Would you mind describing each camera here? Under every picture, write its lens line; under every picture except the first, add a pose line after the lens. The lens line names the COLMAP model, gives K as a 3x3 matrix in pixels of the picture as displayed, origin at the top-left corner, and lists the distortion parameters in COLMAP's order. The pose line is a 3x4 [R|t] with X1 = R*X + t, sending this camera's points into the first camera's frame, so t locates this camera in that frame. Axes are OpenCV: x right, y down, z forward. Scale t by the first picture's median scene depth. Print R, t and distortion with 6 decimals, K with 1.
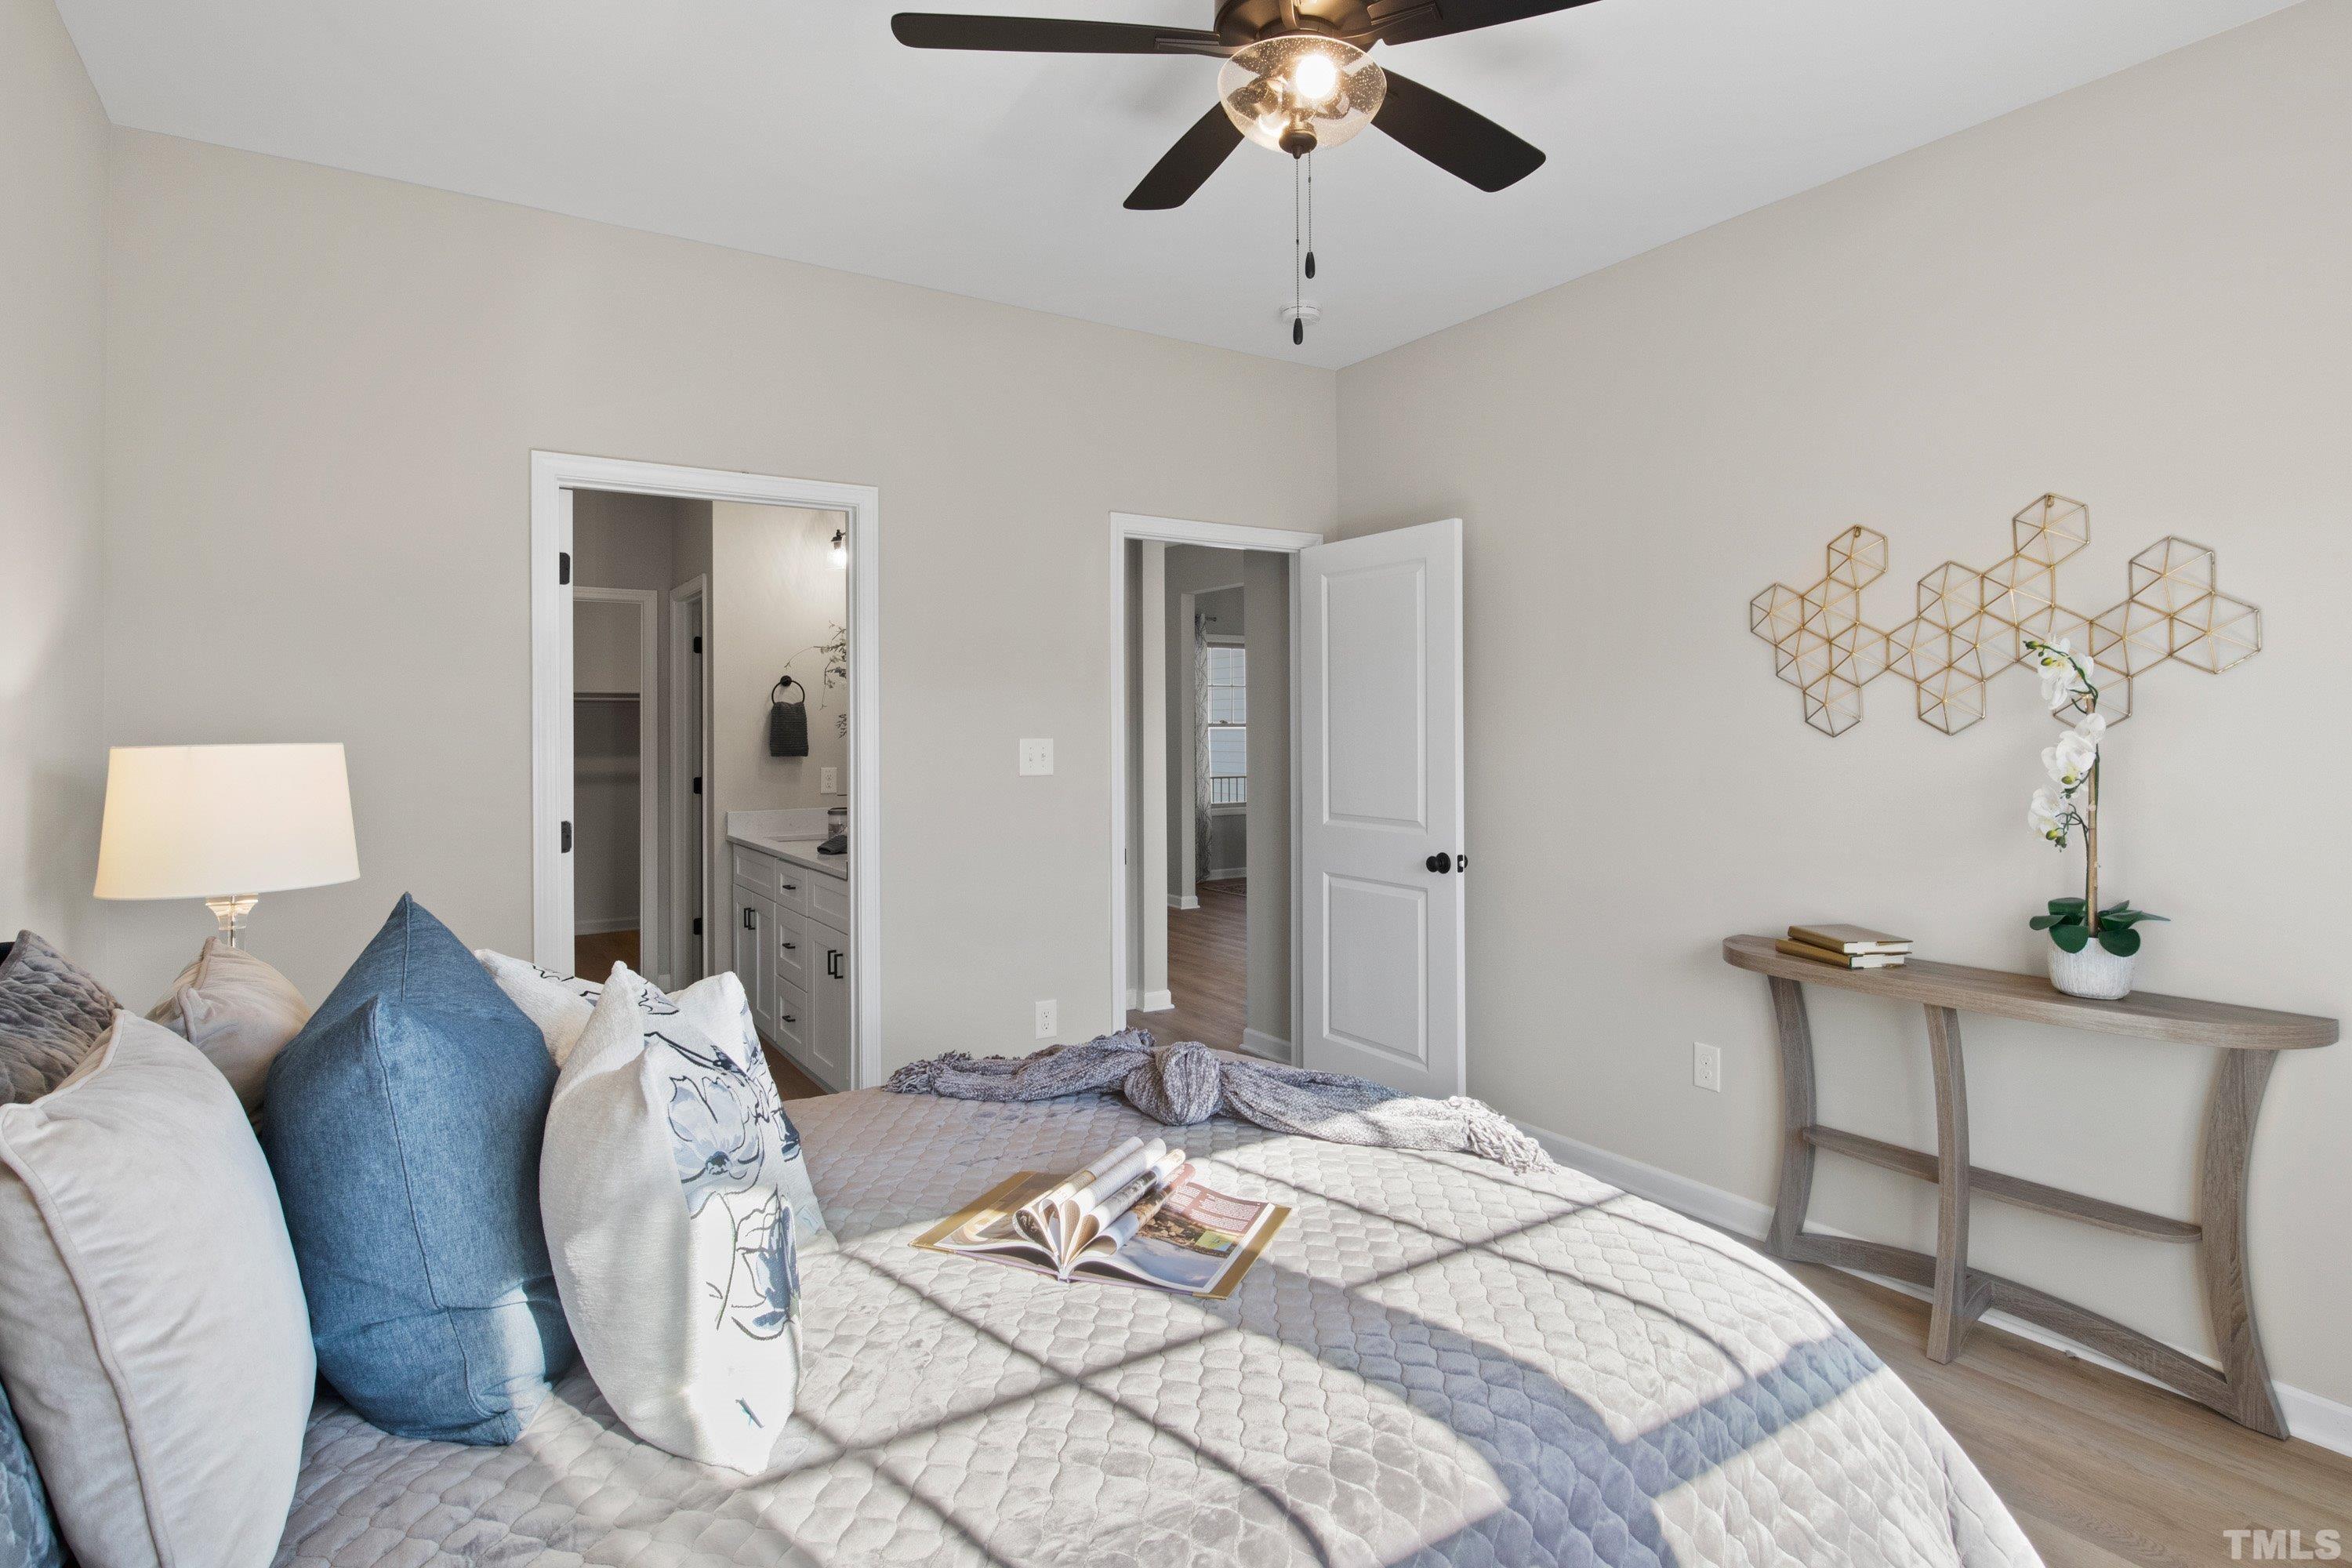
lens RADIAL K [[1185.6, 0, 1186.6], [0, 1185.6, 787.5], [0, 0, 1]] dist [-0.005705, -0.000474]
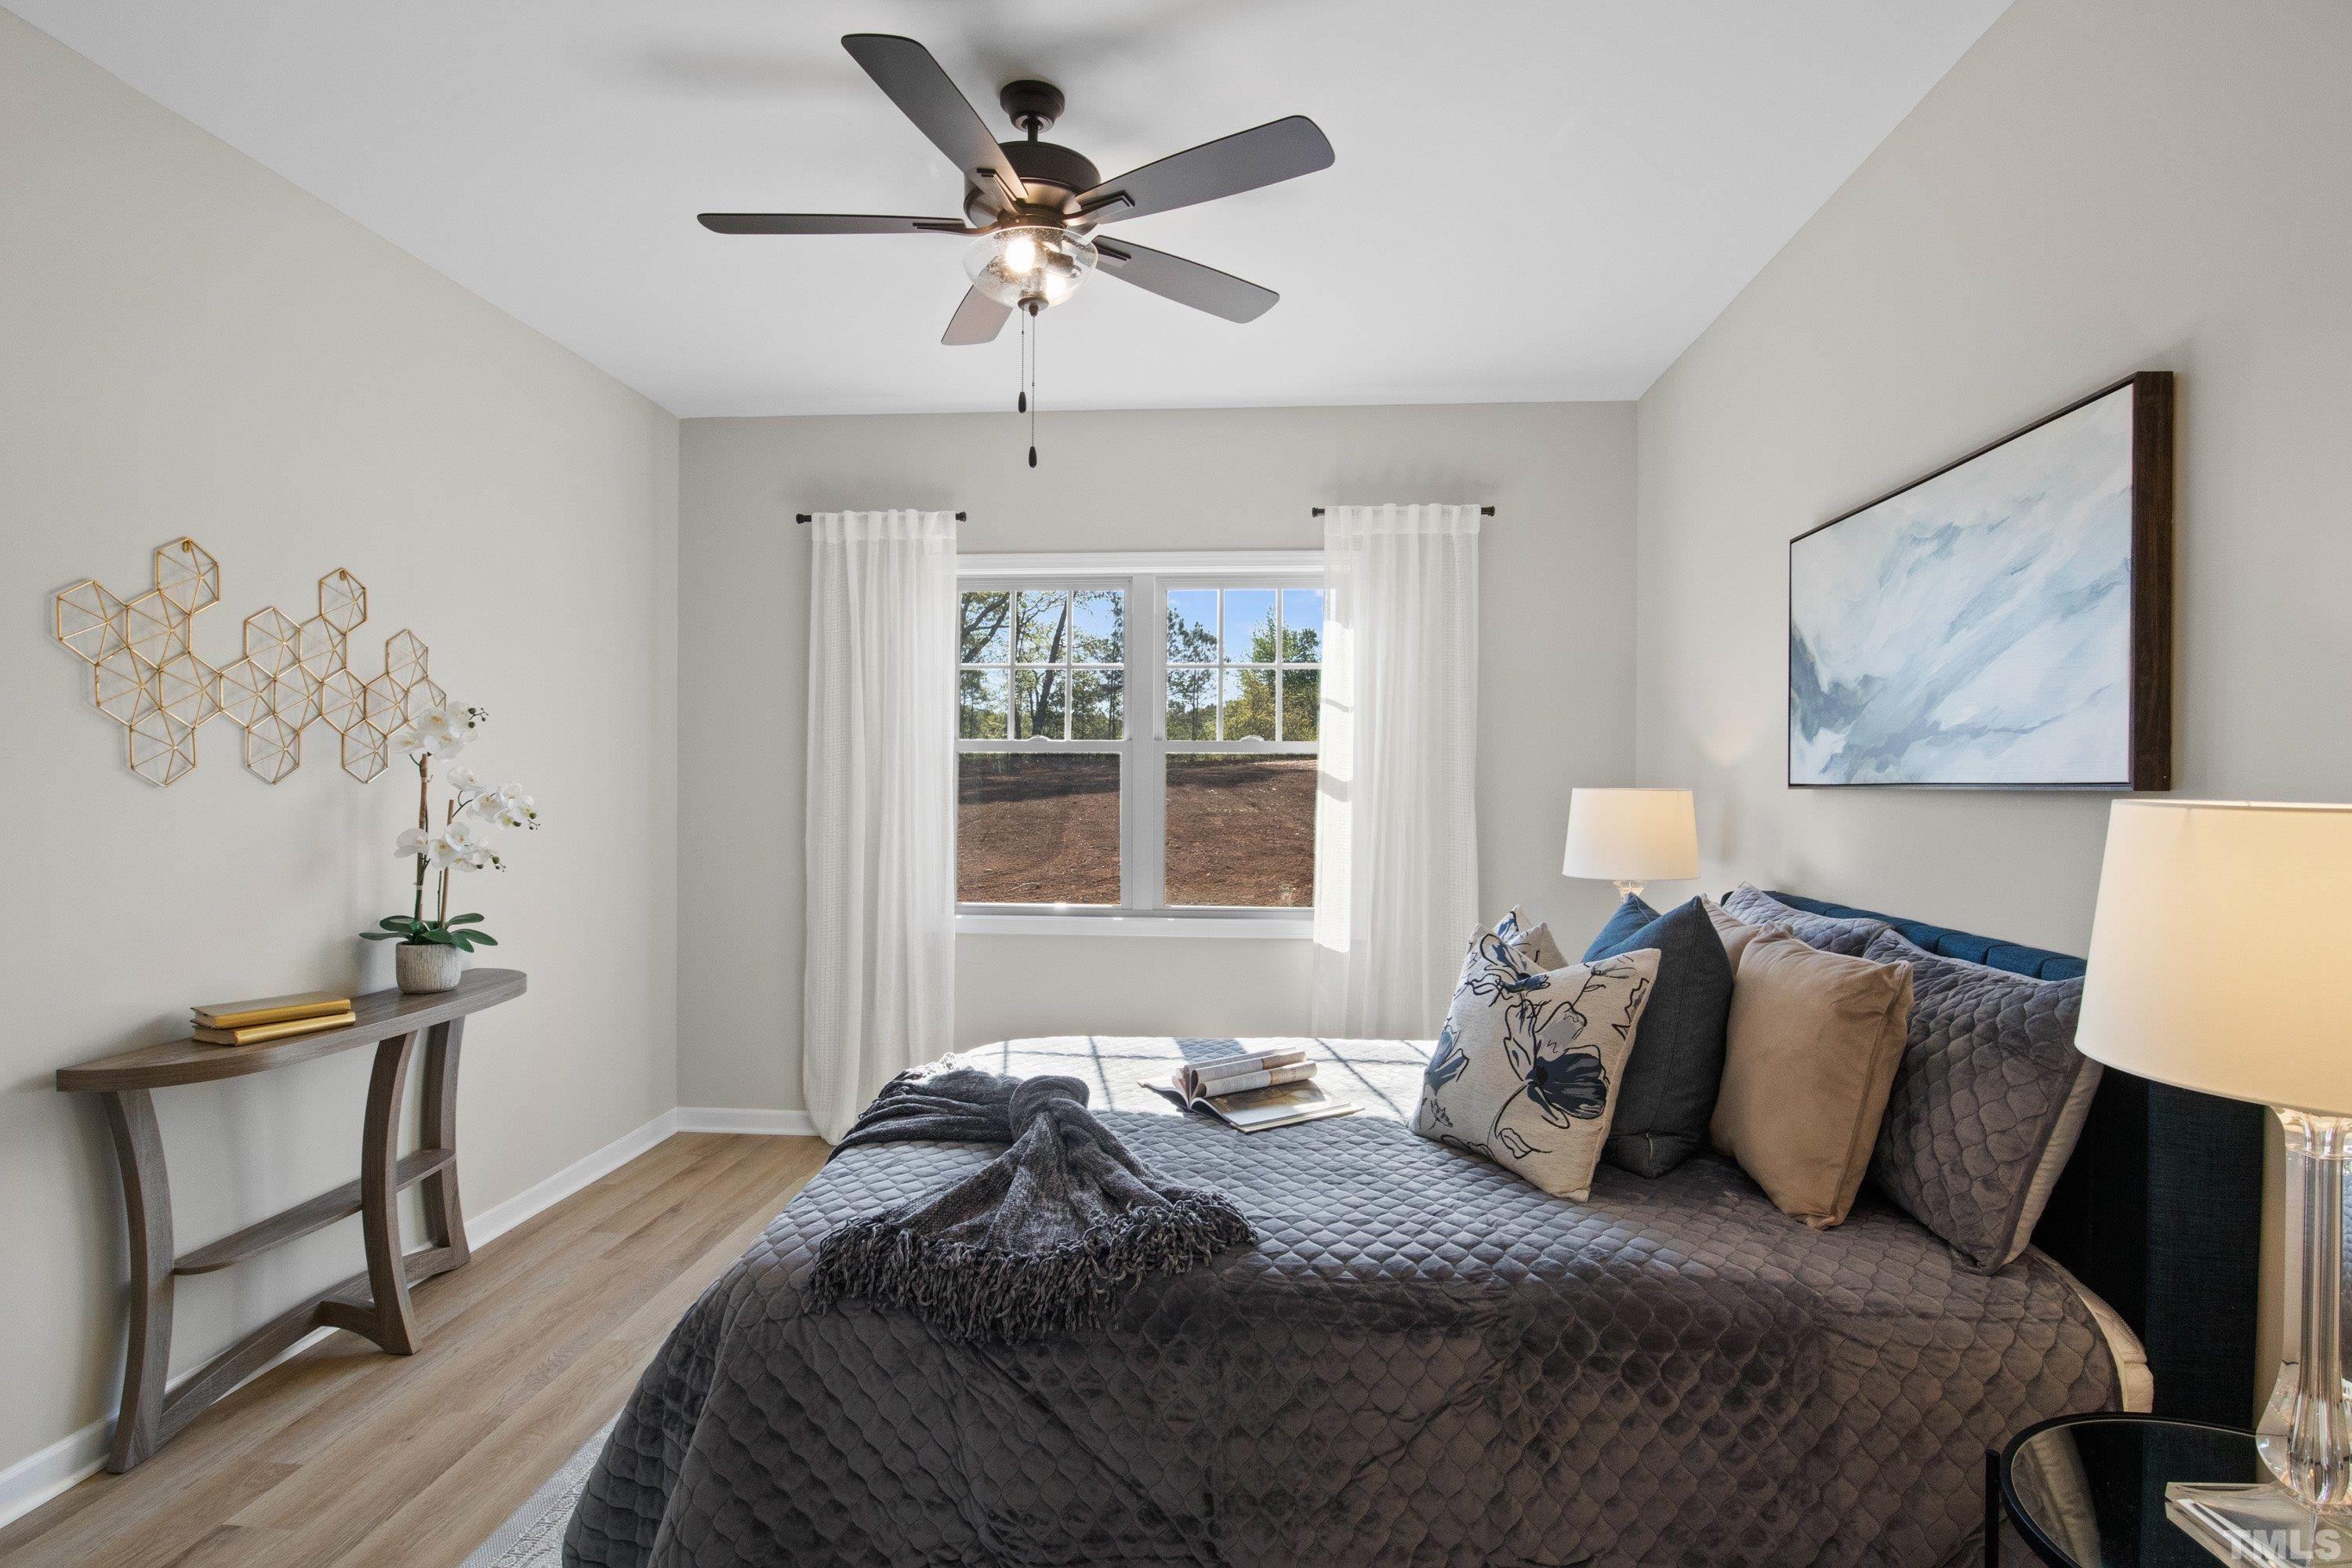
lens RADIAL K [[1185.6, 0, 1186.6], [0, 1185.6, 787.5], [0, 0, 1]] dist [-0.005705, -0.000474]
pose [[-0.800104, -0.009128, 0.599792, -0.545646], [0.023275, 0.998659, 0.046247, -0.068037], [-0.599409, 0.050962, -0.798819, 1.313694]]
